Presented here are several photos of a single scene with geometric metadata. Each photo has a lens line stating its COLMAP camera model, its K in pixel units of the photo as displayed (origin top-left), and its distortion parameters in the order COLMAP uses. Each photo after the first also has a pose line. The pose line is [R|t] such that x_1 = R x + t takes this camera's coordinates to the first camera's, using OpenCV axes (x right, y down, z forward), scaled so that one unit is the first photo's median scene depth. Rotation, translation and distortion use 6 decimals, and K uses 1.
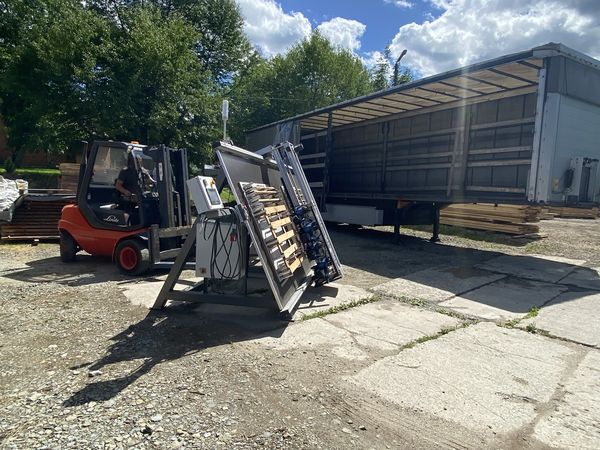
lens RADIAL K [[379.2, 0, 300.5], [0, 379.2, 225.3], [0, 0, 1]] dist [0.026564, -0.003574]
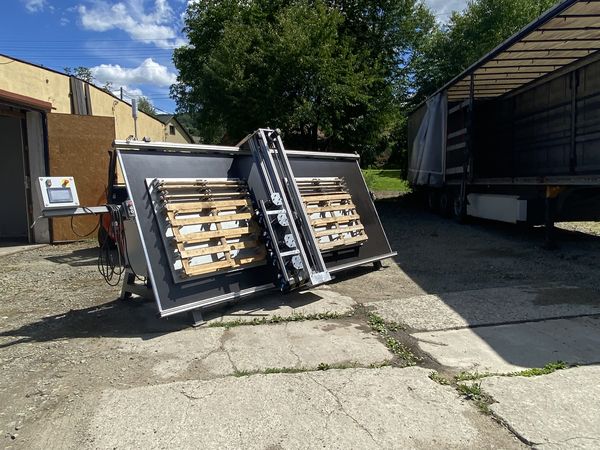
lens RADIAL K [[418.0, 0, 298.4], [0, 418.0, 225.0], [0, 0, 1]] dist [0.022403, -0.014735]
pose [[0.838122, 0.004265, -0.545466, 0.601373], [0.000763, 0.999959, 0.008992, -0.001839], [0.545482, -0.007952, 0.838085, 0.233437]]
